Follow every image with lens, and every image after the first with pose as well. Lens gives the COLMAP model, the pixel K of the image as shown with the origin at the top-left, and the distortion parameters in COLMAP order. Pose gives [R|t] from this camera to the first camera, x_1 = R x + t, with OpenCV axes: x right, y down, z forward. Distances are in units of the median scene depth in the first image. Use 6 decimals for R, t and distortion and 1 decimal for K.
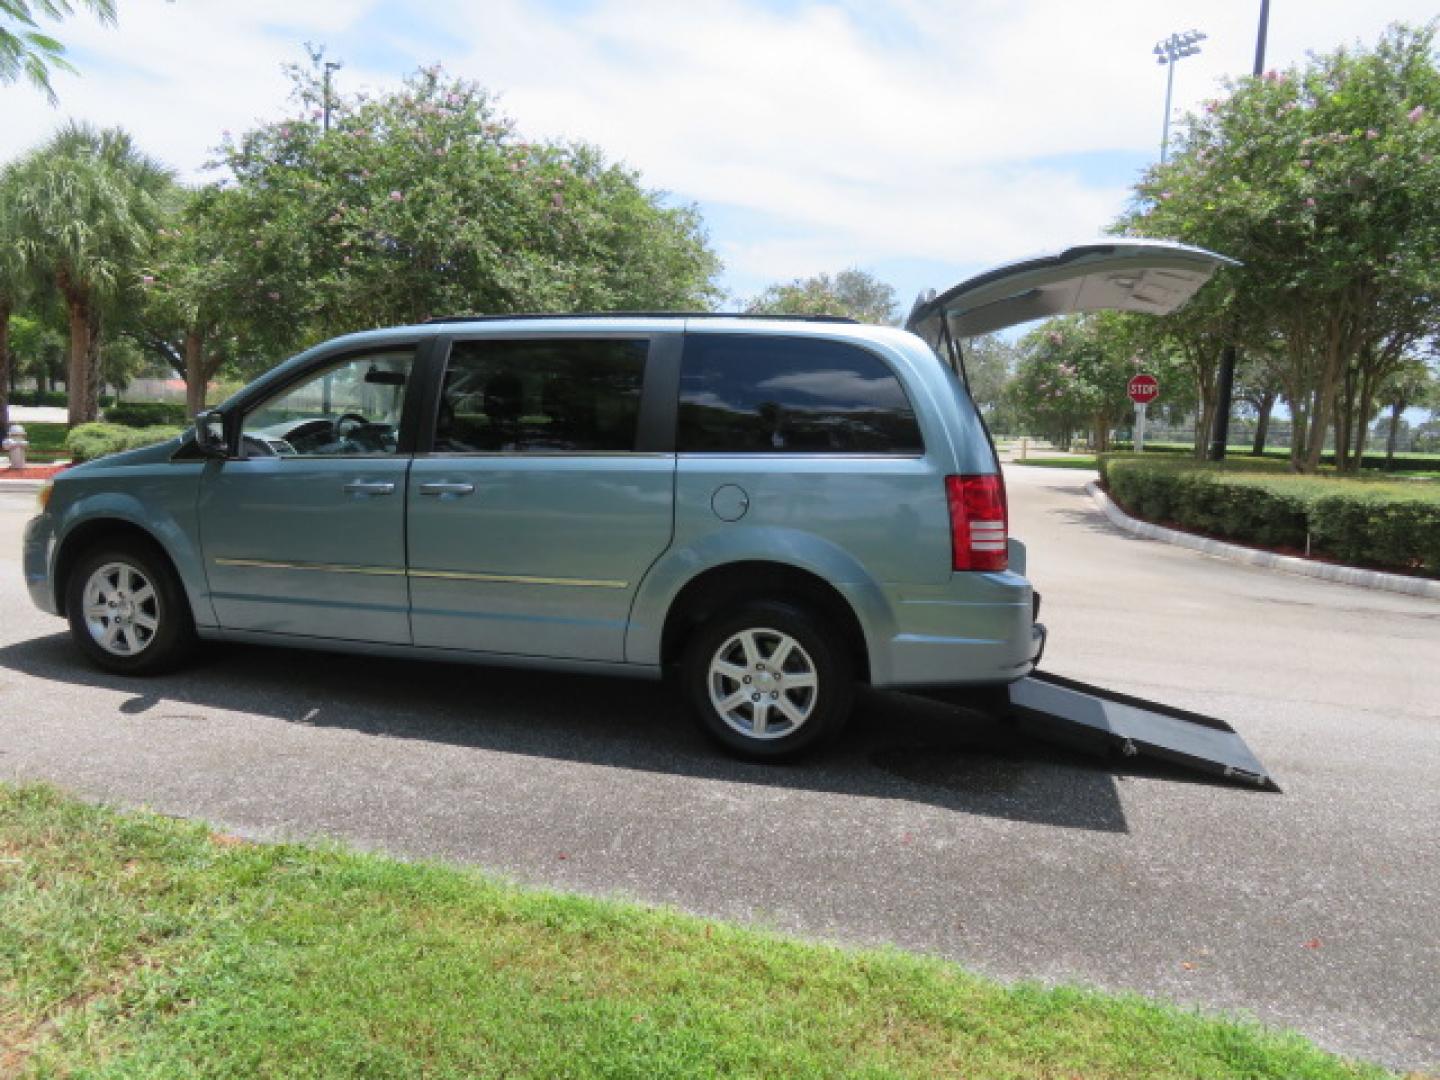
lens RADIAL K [[1009.3, 0, 719.3], [0, 1009.3, 560.4], [0, 0, 1]] dist [-0.001782, -0.001292]
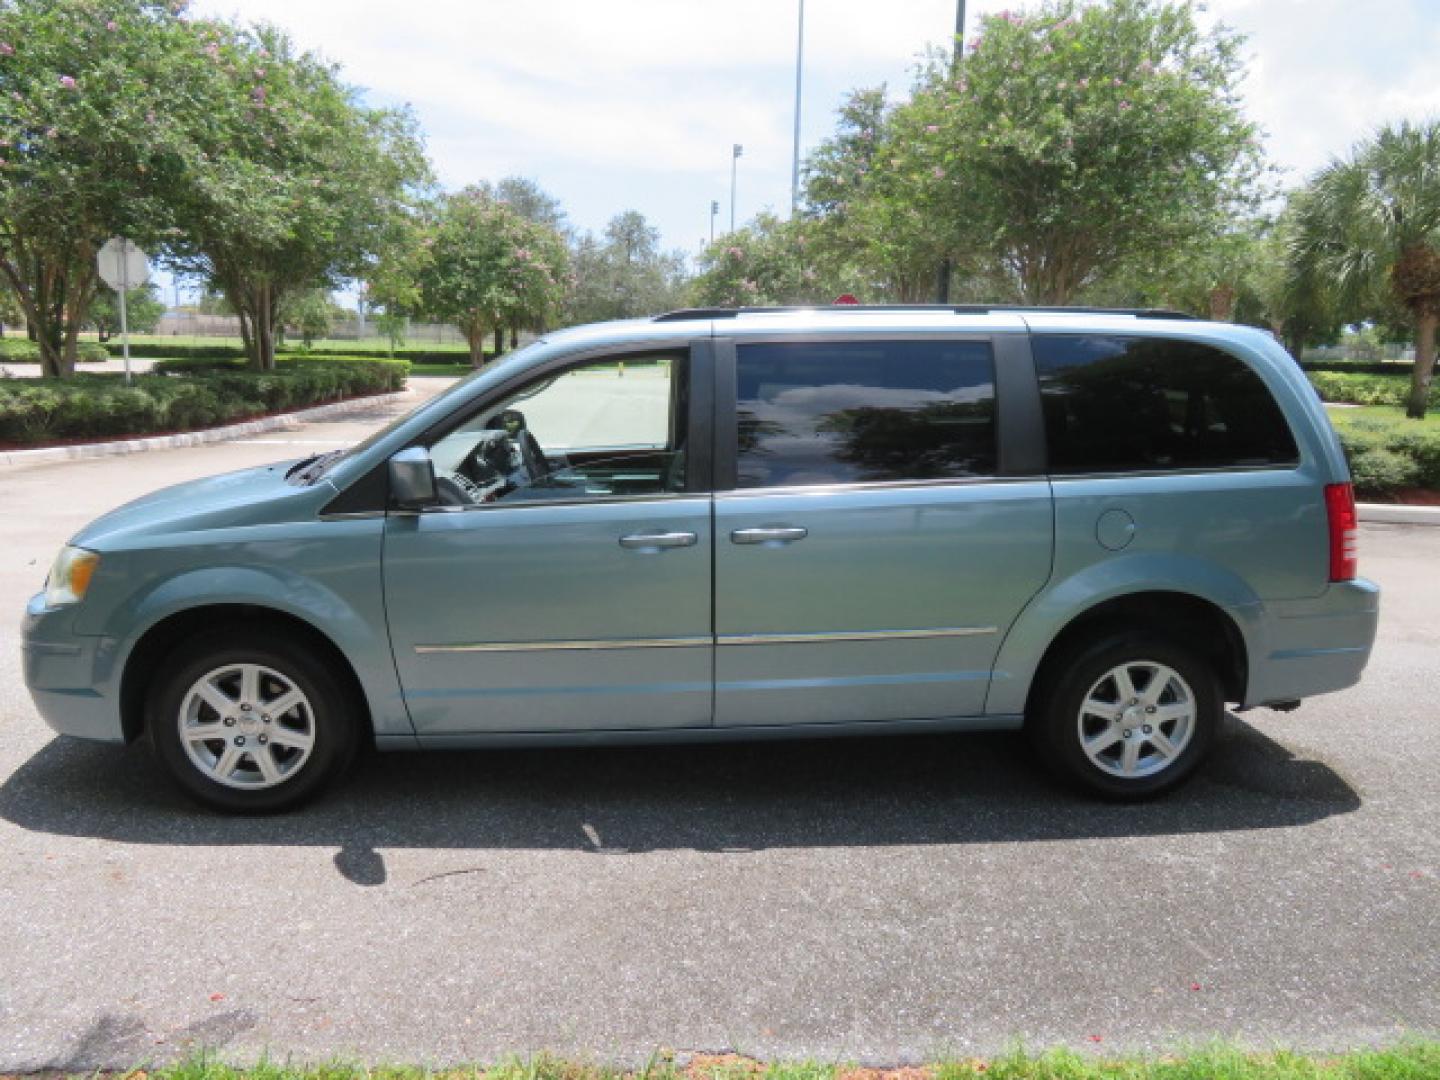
lens RADIAL K [[1026.0, 0, 722.3], [0, 1026.0, 538.9], [0, 0, 1]] dist [-0.002352, -0.002987]
pose [[0.935451, -0.088891, 0.342095, -0.146535], [0.067315, 0.994950, 0.074458, -0.032556], [-0.346986, -0.046624, 0.936711, 0.062656]]
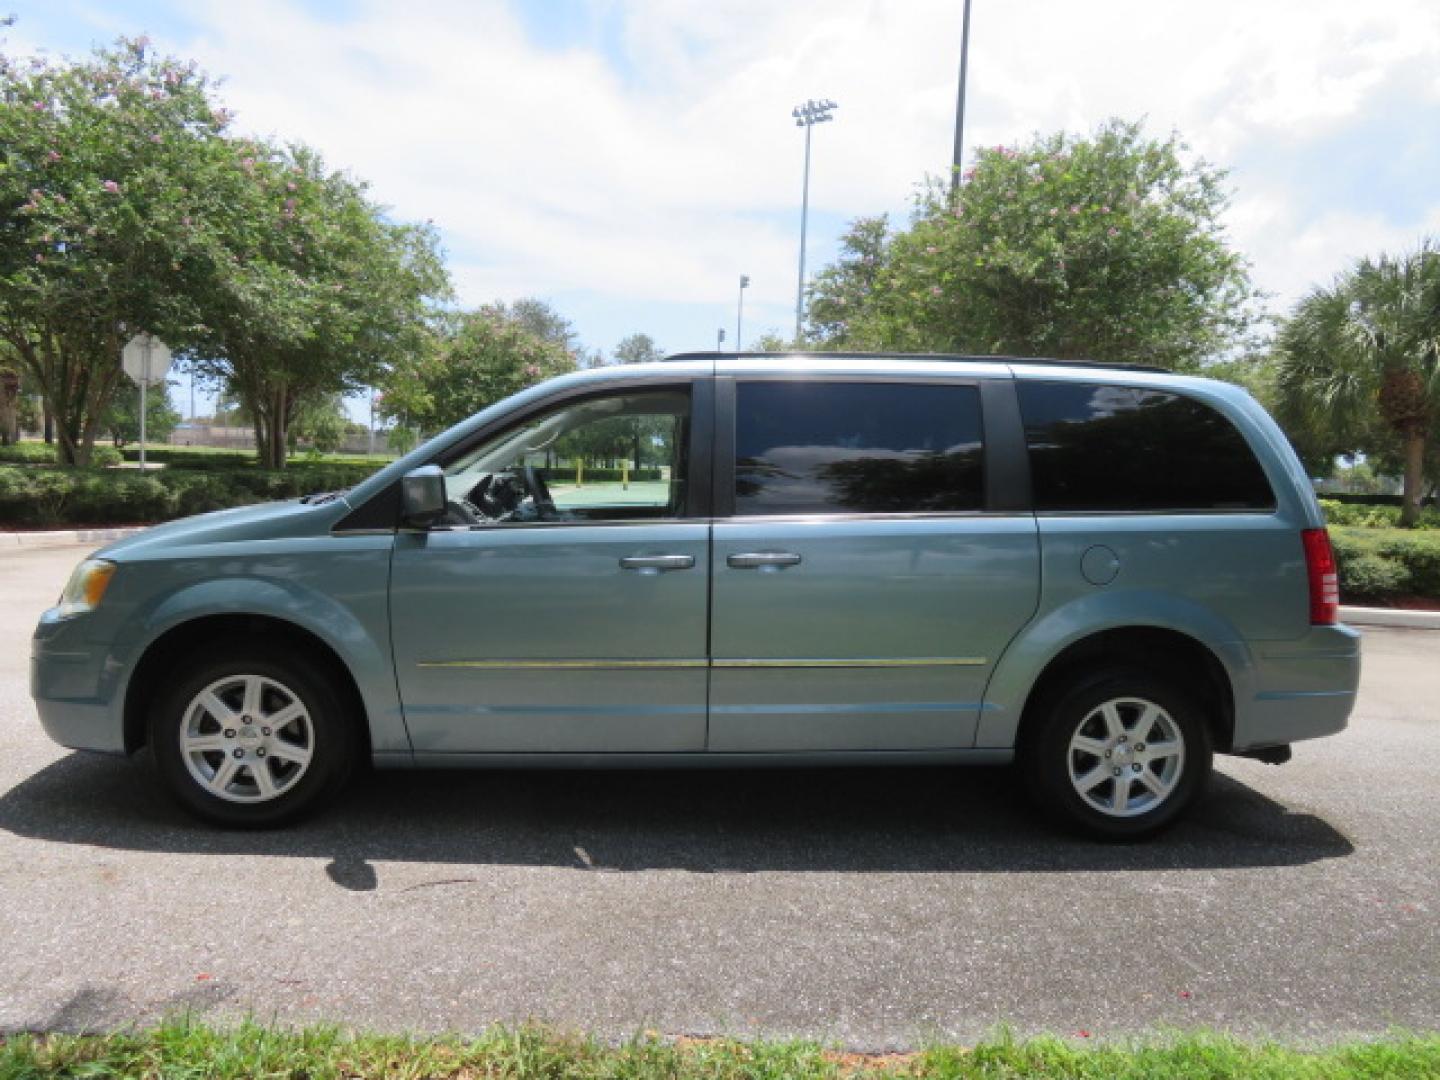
lens RADIAL K [[1027.4, 0, 723.5], [0, 1027.4, 540.3], [0, 0, 1]] dist [-0.004069, -0.001439]
pose [[0.936643, -0.029349, 0.349055, -0.149637], [0.046818, 0.998032, -0.041715, -0.013114], [-0.347144, 0.055414, 0.936173, 0.055455]]
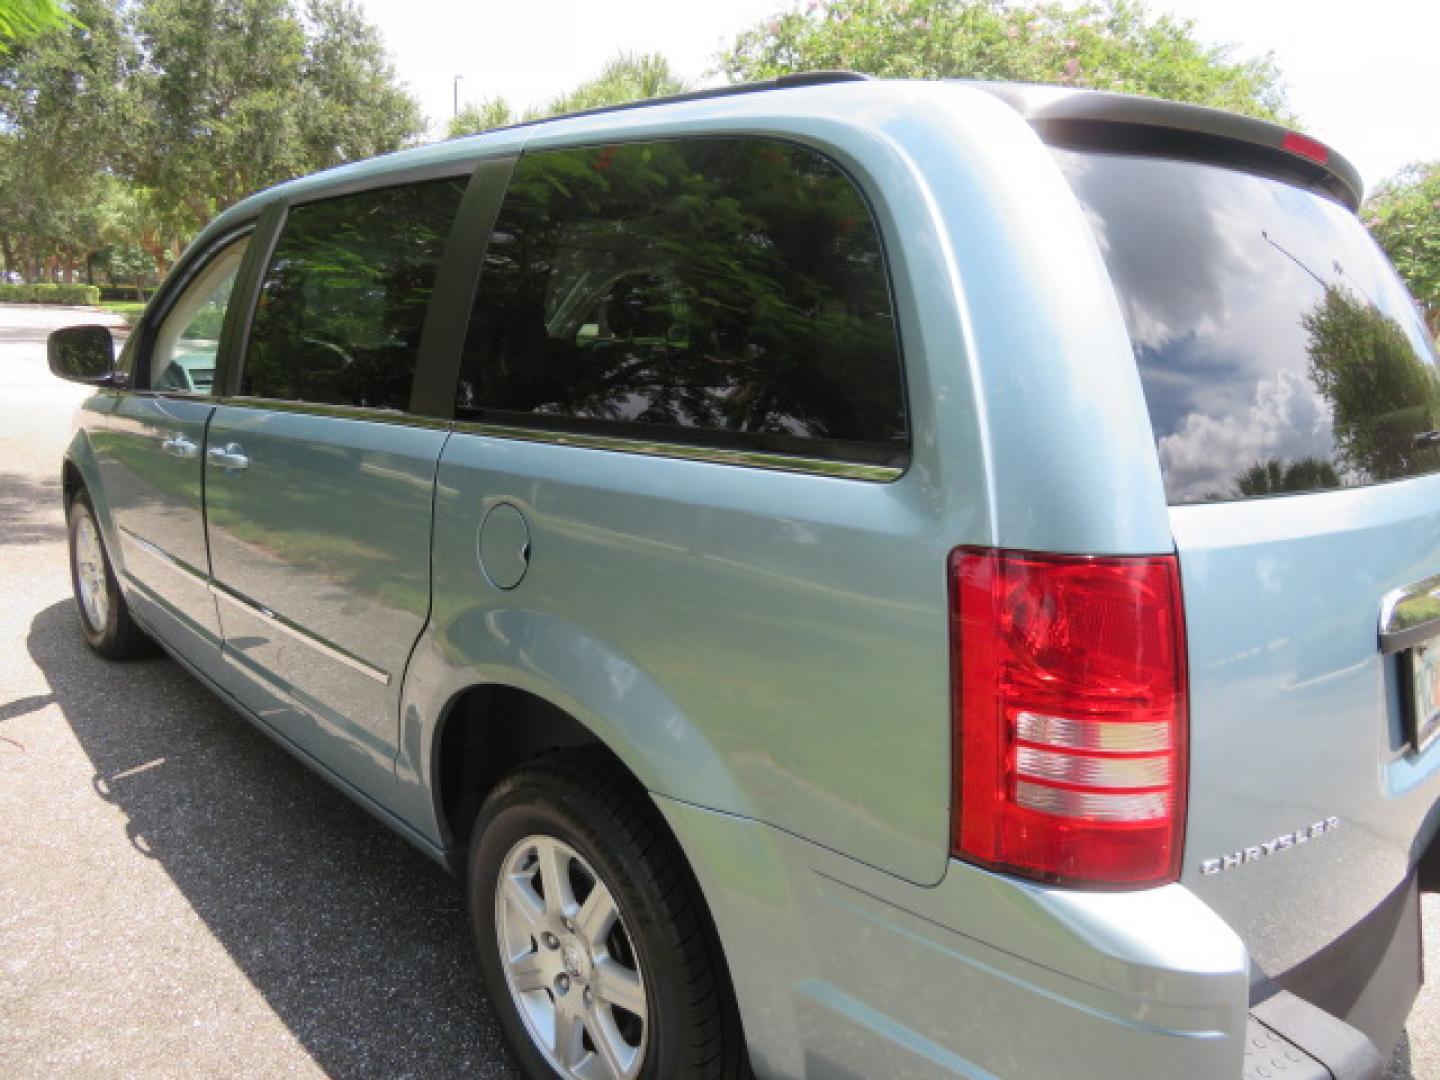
lens RADIAL K [[1027.4, 0, 723.5], [0, 1027.4, 540.3], [0, 0, 1]] dist [-0.004069, -0.001439]
pose [[0.856129, 0.106878, -0.505589, 0.072563], [-0.077724, 0.993881, 0.078486, -0.023510], [0.510883, -0.027898, 0.859197, 0.157565]]
